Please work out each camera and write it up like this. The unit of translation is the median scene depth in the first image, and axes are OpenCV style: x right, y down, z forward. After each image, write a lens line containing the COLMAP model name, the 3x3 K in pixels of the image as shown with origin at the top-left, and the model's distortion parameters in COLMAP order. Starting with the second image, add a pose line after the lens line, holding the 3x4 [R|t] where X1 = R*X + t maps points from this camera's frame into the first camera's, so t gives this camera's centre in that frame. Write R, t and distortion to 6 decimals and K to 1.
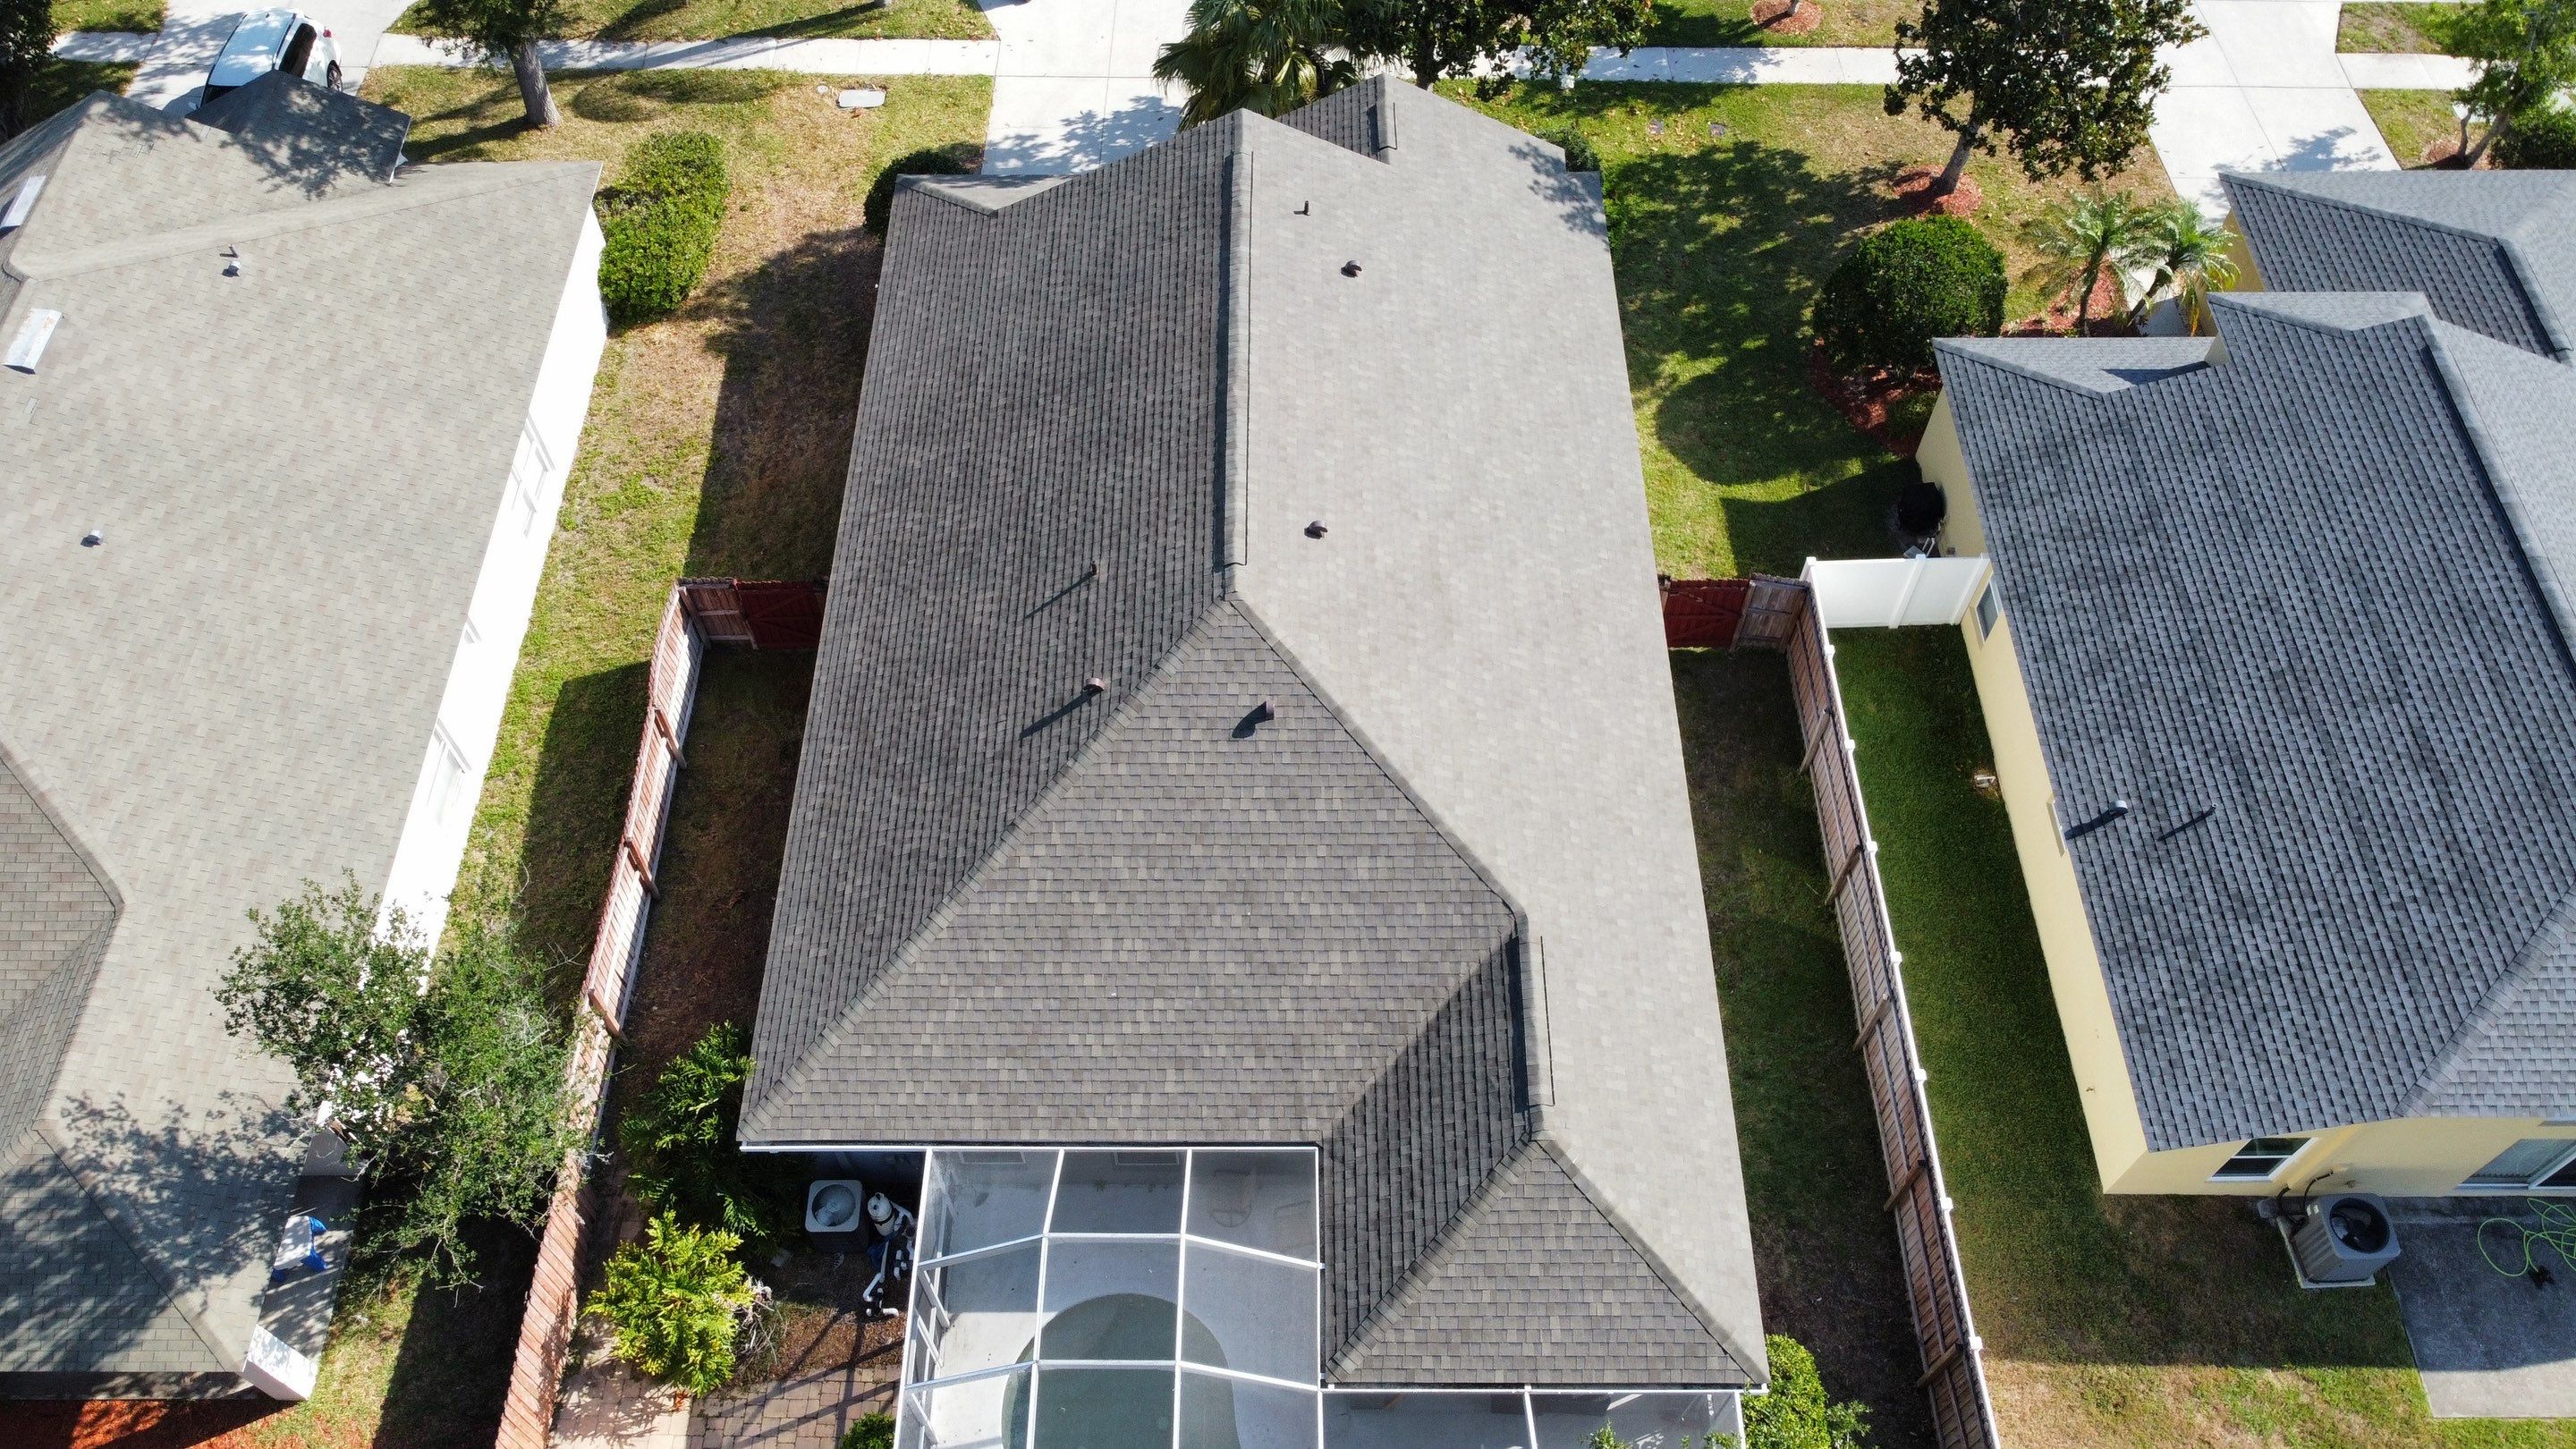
lens RADIAL K [[1970.1, 0, 1247.1], [0, 1970.1, 669.9], [0, 0, 1]] dist [0.029336, -0.054702]
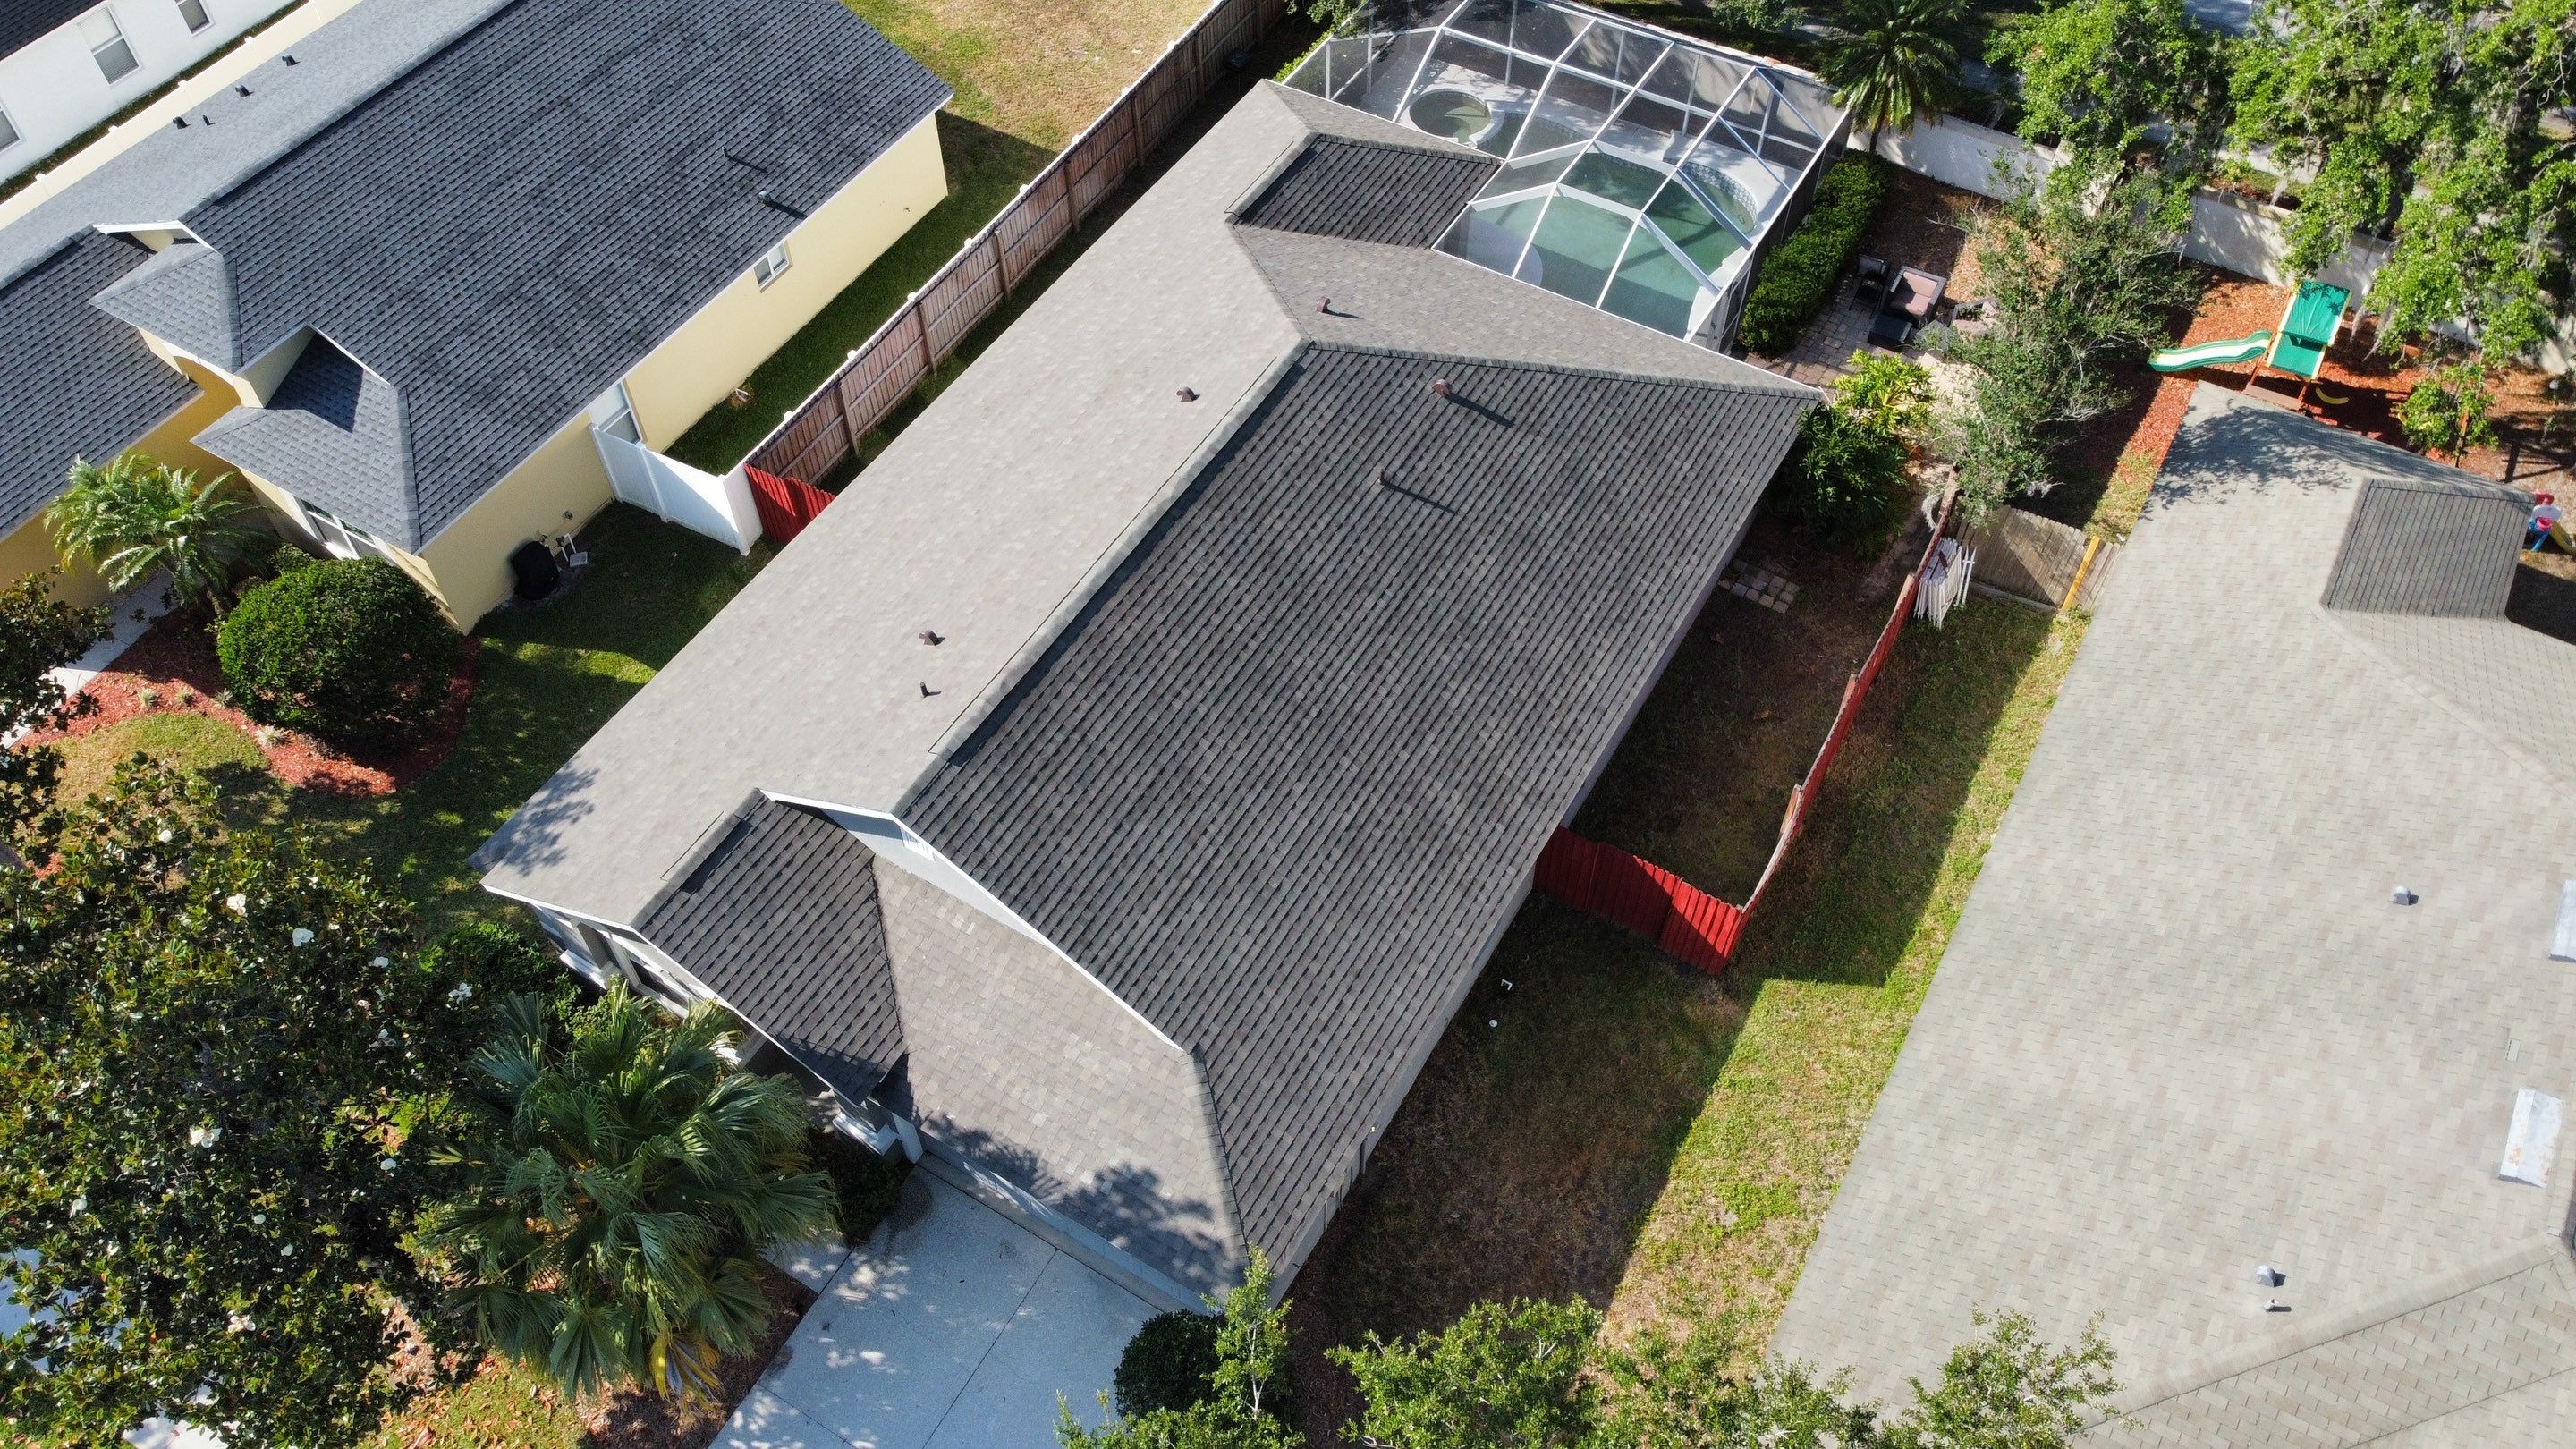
lens RADIAL K [[1970.1, 0, 1266.1], [0, 1970.1, 690.9], [0, 0, 1]] dist [0.029336, -0.054702]
pose [[-0.861838, -0.379353, 0.336640, -0.410400], [0.425972, -0.181139, 0.886418, -1.002148], [-0.275286, 0.907348, 0.317706, 0.778190]]
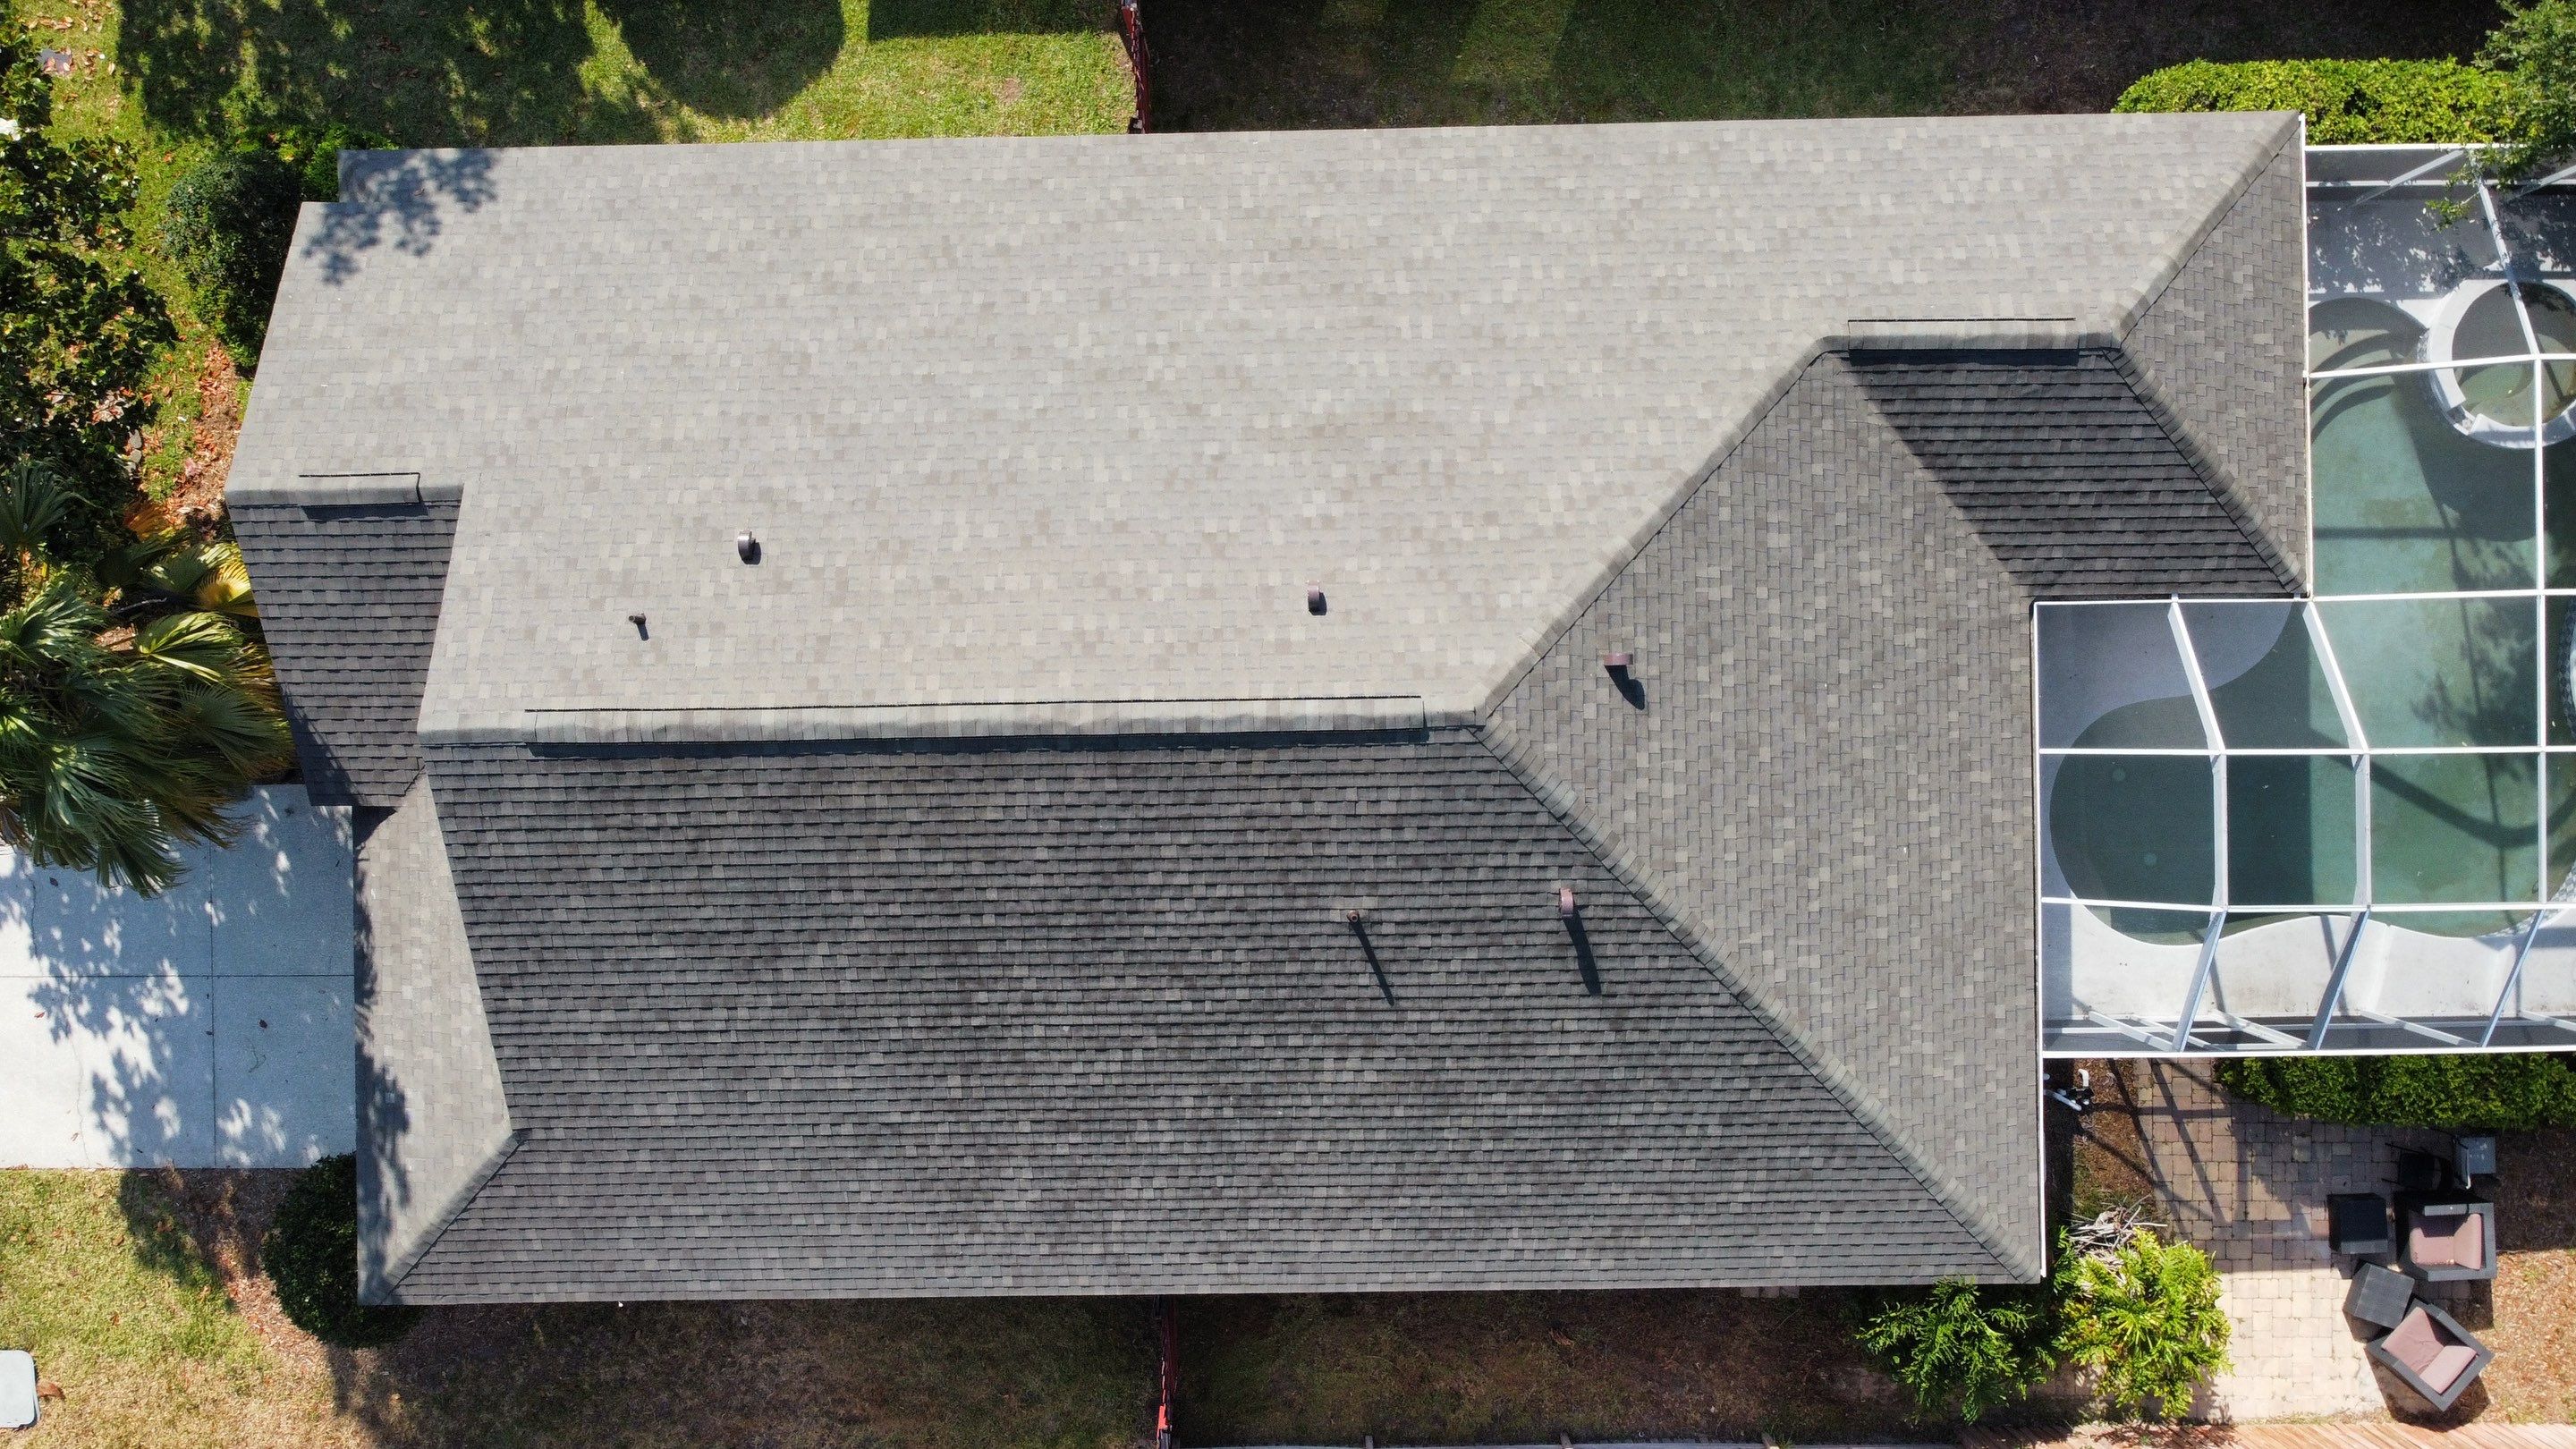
lens RADIAL K [[1970.1, 0, 1248.3], [0, 1970.1, 709.0], [0, 0, 1]] dist [0.029336, -0.054702]
pose [[-0.025958, -0.999613, 0.009993, -0.009338], [0.821883, -0.015650, 0.569441, -0.473739], [-0.569065, 0.022995, 0.821971, 0.436755]]
